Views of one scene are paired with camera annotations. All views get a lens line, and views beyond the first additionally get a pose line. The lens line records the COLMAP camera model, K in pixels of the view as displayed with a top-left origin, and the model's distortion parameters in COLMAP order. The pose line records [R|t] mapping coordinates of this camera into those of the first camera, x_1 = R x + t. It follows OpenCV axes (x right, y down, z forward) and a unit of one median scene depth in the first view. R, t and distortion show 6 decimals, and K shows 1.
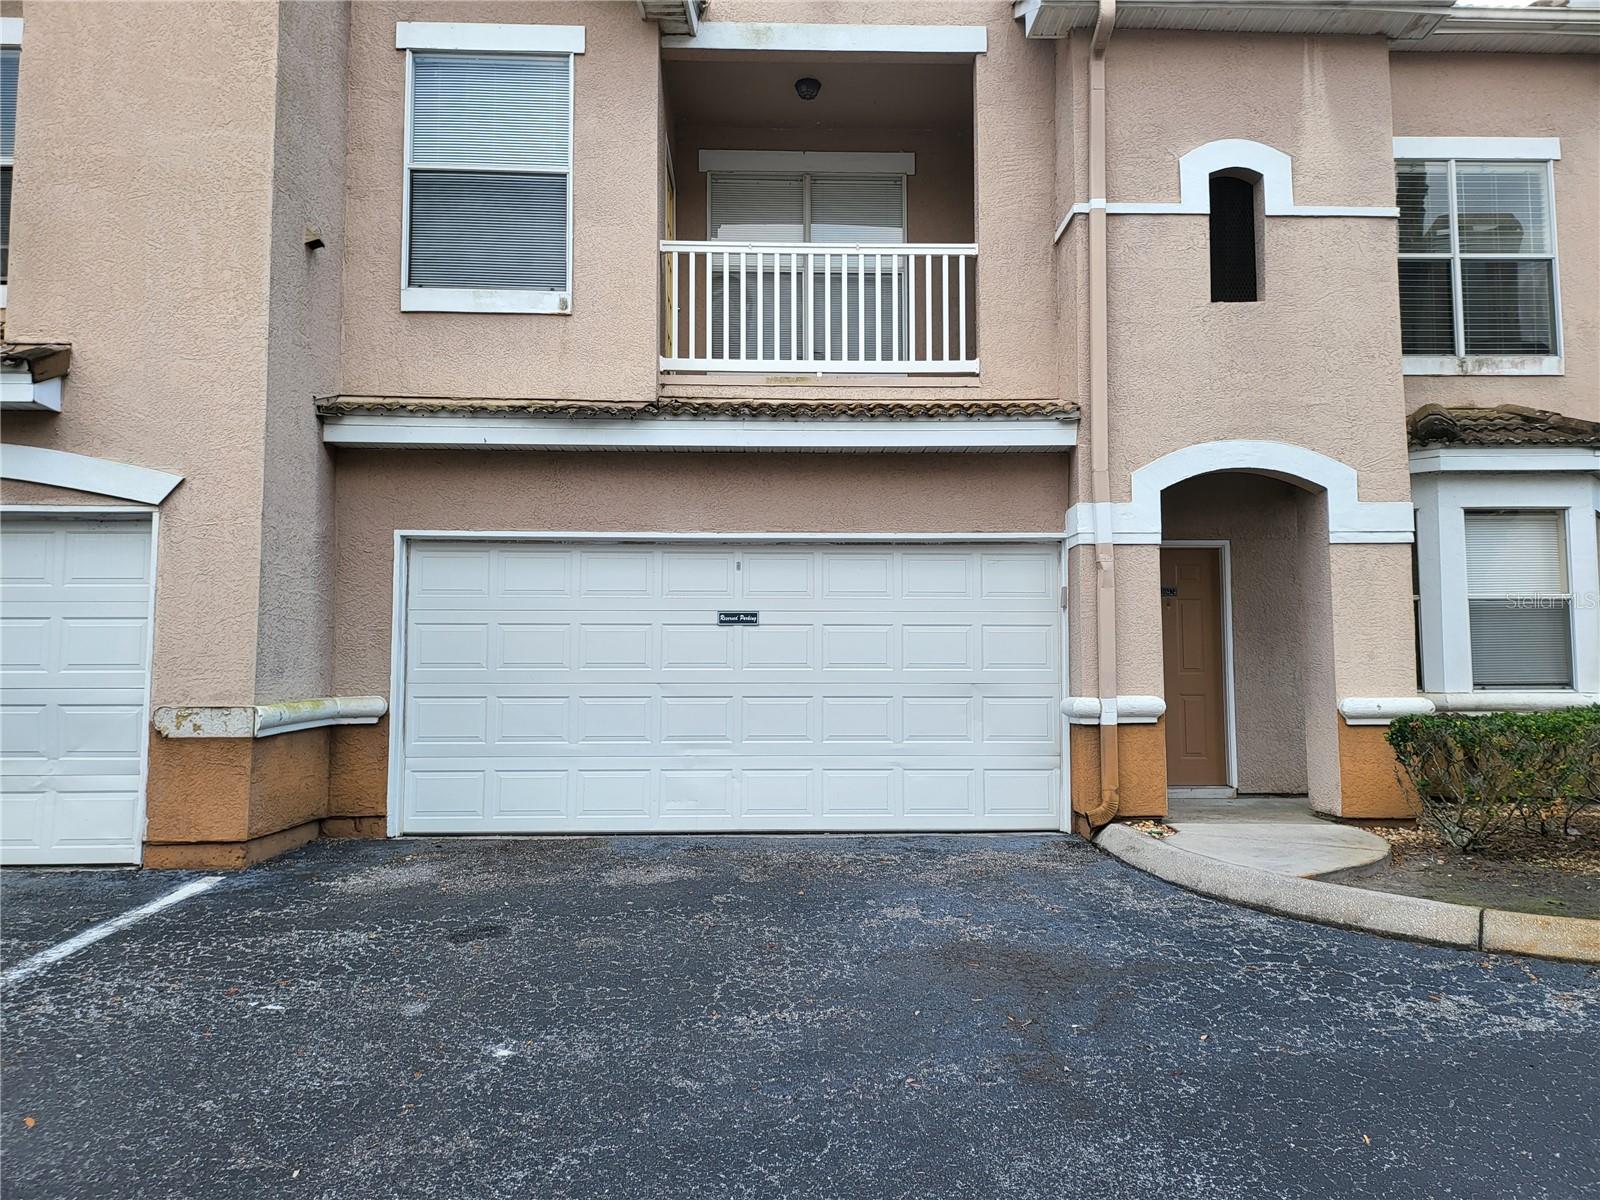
lens RADIAL K [[1110.9, 0, 800.0], [0, 1110.9, 600.0], [0, 0, 1]] dist [0.068186, -0.070062]
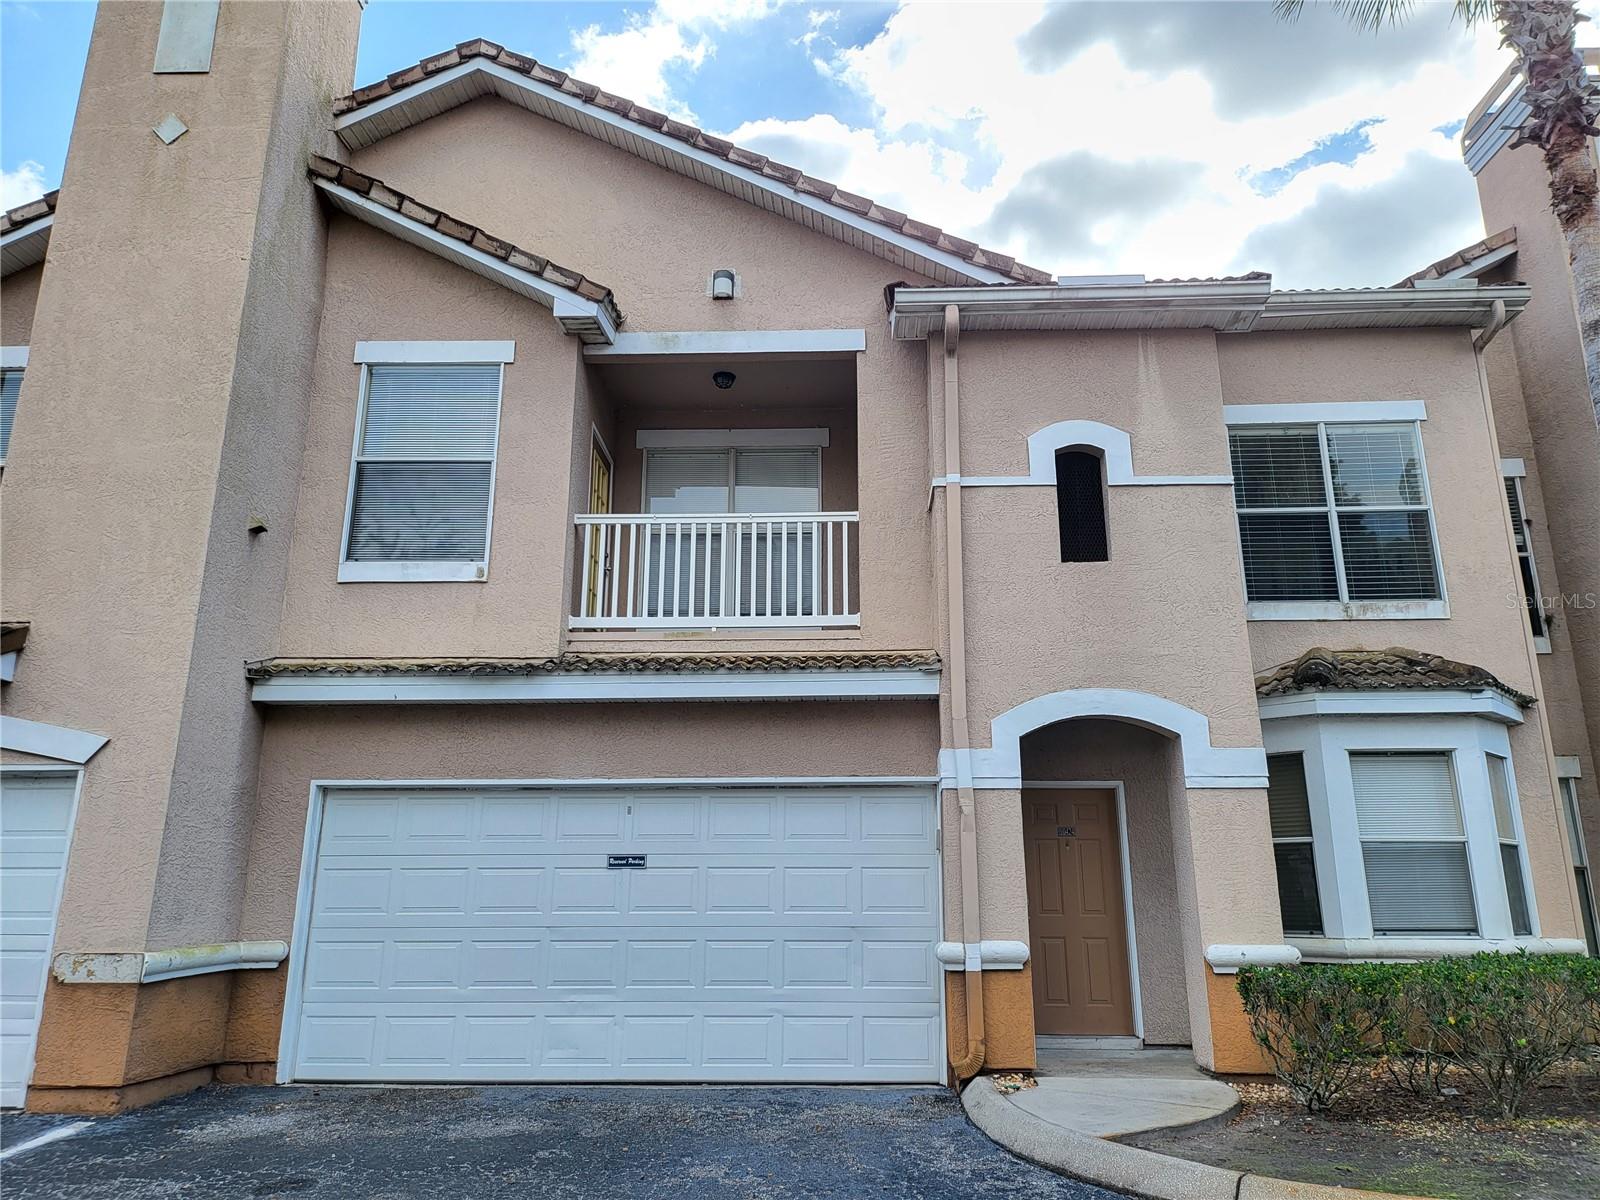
lens RADIAL K [[1110.9, 0, 800.0], [0, 1110.9, 600.0], [0, 0, 1]] dist [0.068186, -0.070062]
pose [[0.997847, -0.016212, -0.063544, 0.181300], [0.003487, 0.980709, -0.195444, -0.019469], [0.065487, 0.194802, 0.978654, -0.065115]]
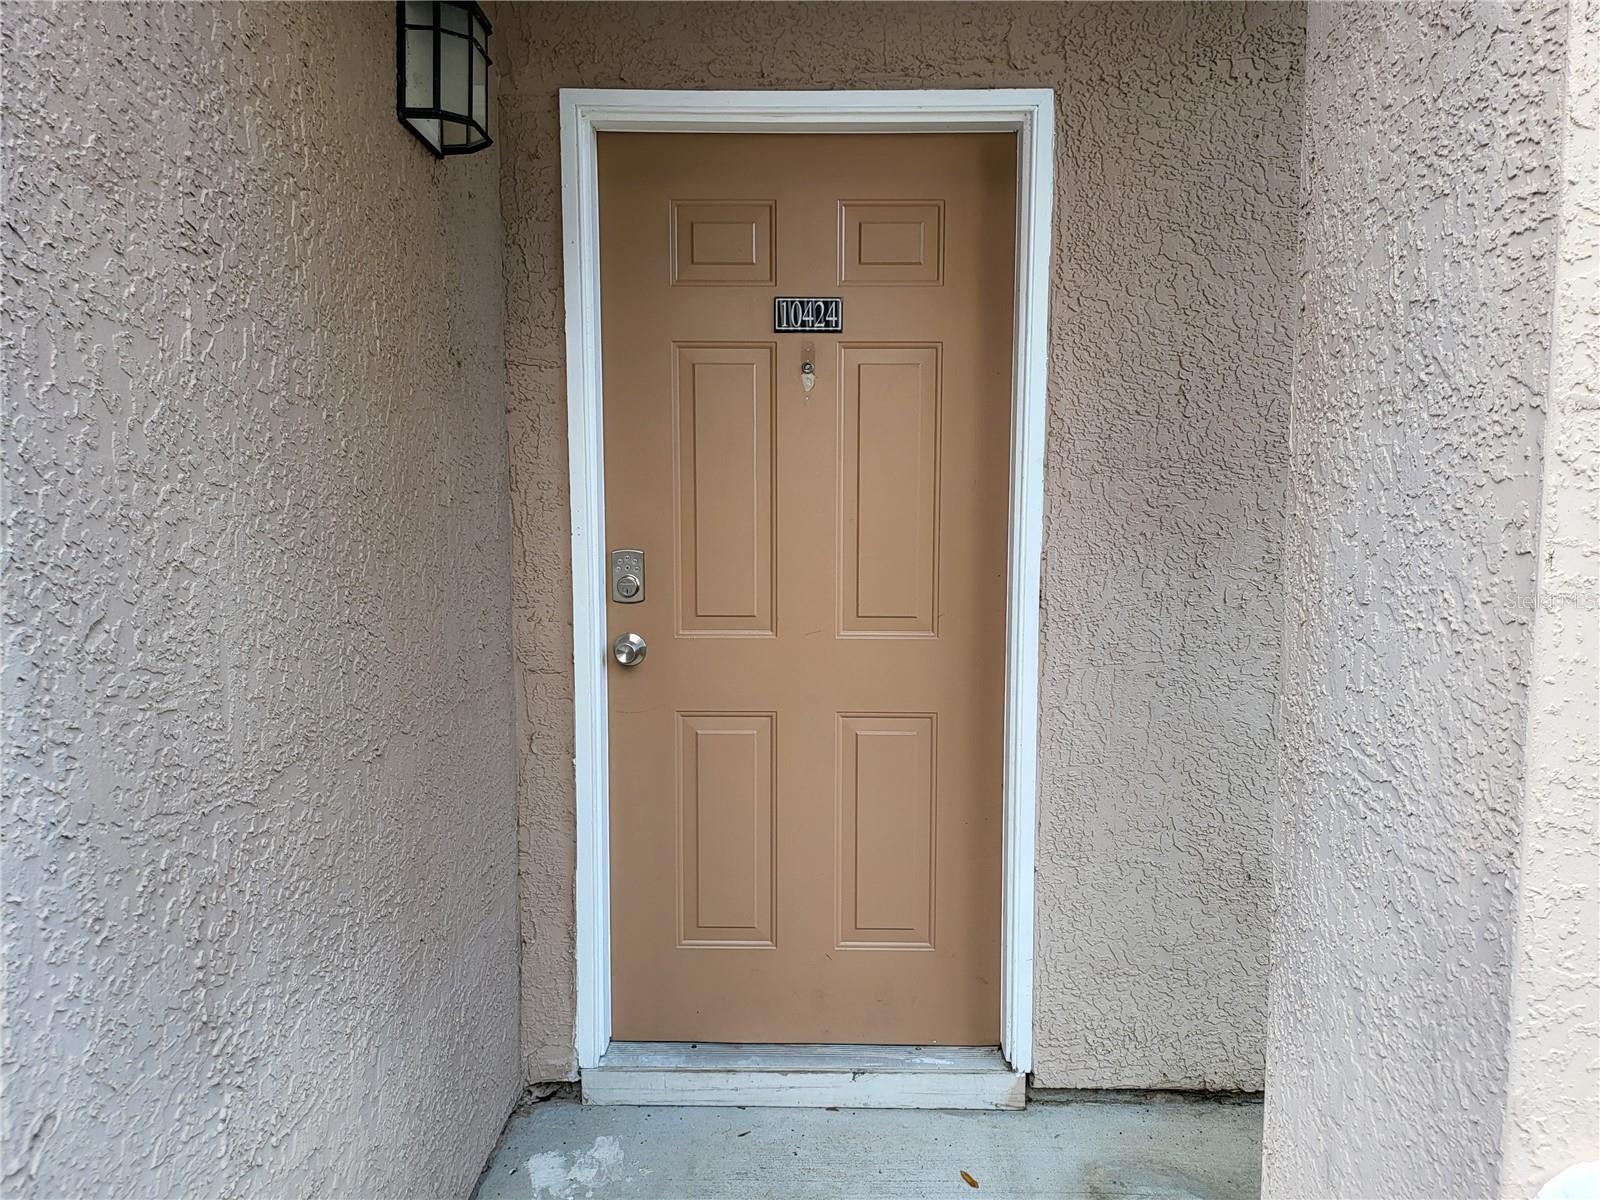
lens RADIAL K [[1110.9, 0, 800.0], [0, 1110.9, 600.0], [0, 0, 1]] dist [0.068186, -0.070062]
pose [[0.998867, 0.004487, -0.047367, 0.397959], [0.003522, 0.985839, 0.167656, 0.015983], [0.047449, -0.167633, 0.984707, 0.865098]]
